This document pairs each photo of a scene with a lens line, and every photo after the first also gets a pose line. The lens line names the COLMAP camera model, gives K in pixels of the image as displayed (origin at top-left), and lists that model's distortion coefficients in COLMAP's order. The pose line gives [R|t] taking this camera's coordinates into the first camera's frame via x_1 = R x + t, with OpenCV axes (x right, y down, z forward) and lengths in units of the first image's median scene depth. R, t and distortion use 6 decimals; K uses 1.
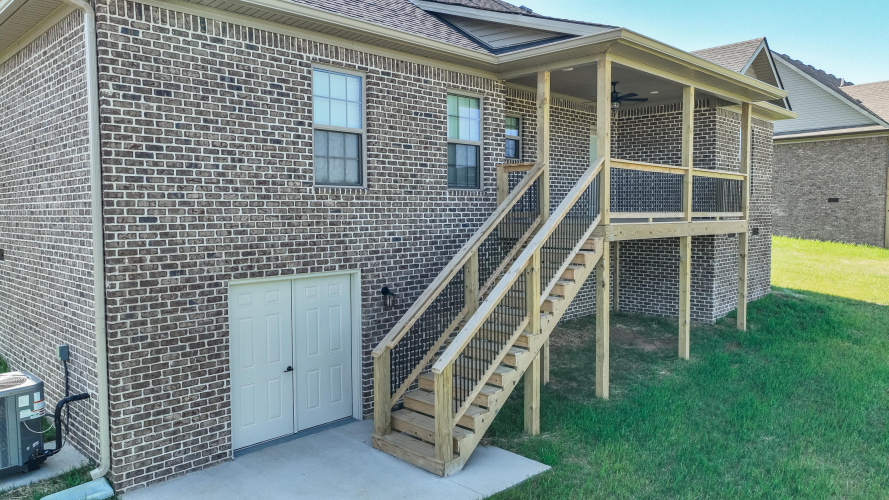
lens RADIAL K [[630.6, 0, 444.5], [0, 630.6, 250.0], [0, 0, 1]] dist [-0.000646, 0.001160]
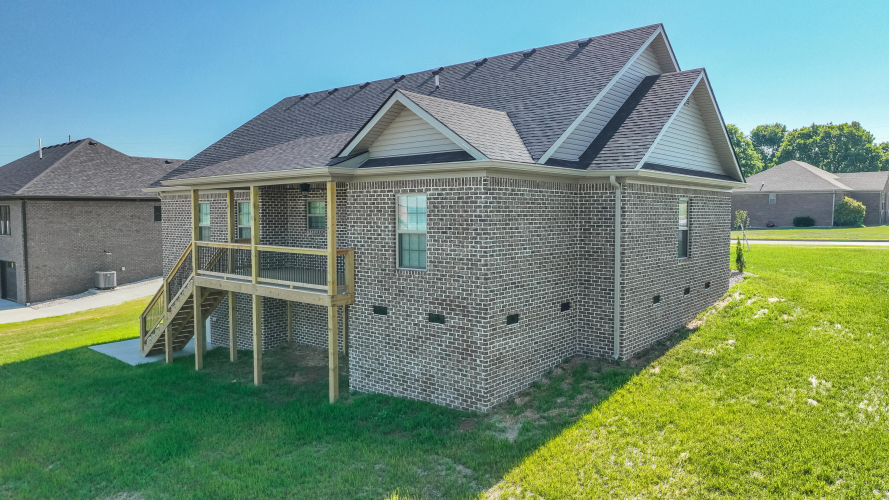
lens RADIAL K [[630.6, 0, 444.5], [0, 630.6, 250.0], [0, 0, 1]] dist [-0.000646, 0.001160]
pose [[0.071300, 0.064788, -0.995349, 2.244252], [-0.059148, 0.996407, 0.060620, -0.285674], [0.995700, 0.054551, 0.074876, 1.650311]]
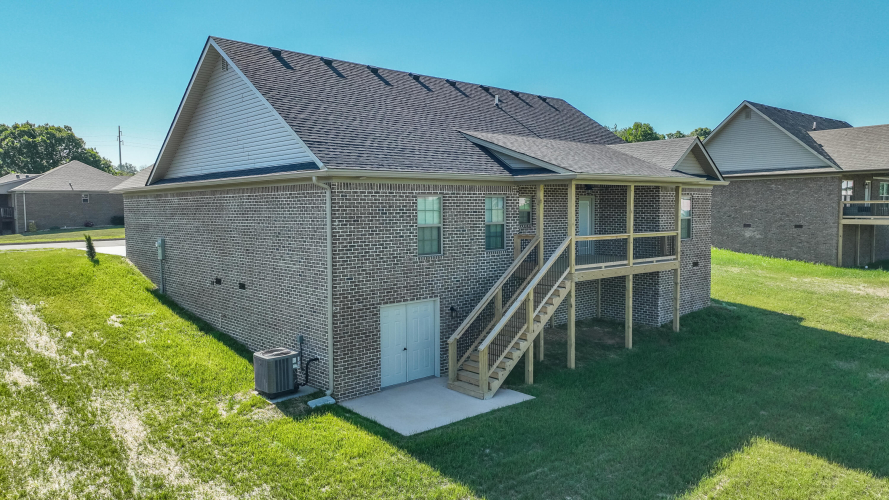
lens RADIAL K [[630.6, 0, 444.5], [0, 630.6, 250.0], [0, 0, 1]] dist [-0.000646, 0.001160]
pose [[0.998360, 0.003039, -0.057171, -0.009689], [-0.002797, 0.999987, 0.004303, -0.116731], [0.057183, -0.004136, 0.998355, -0.864150]]
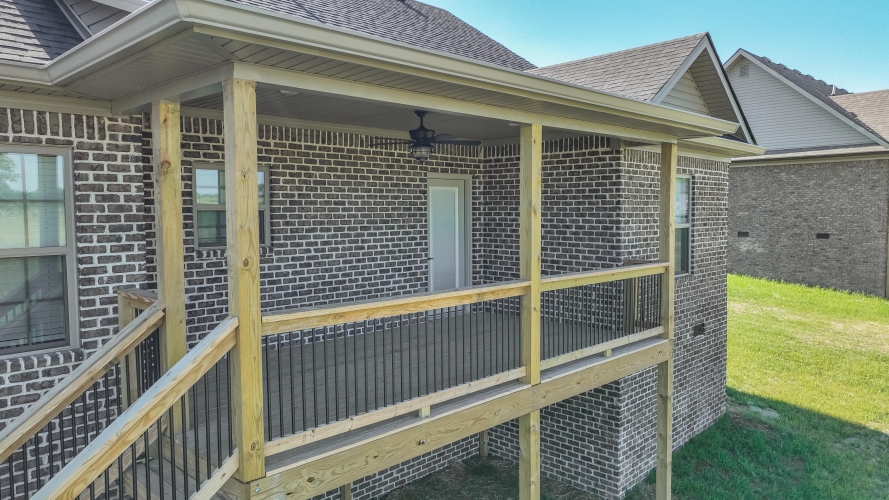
lens RADIAL K [[630.6, 0, 444.5], [0, 630.6, 250.0], [0, 0, 1]] dist [-0.000646, 0.001160]
pose [[0.999973, -0.001681, 0.007196, 0.390959], [0.001691, 0.999998, -0.001412, -0.194561], [-0.007194, 0.001424, 0.999973, 0.605302]]
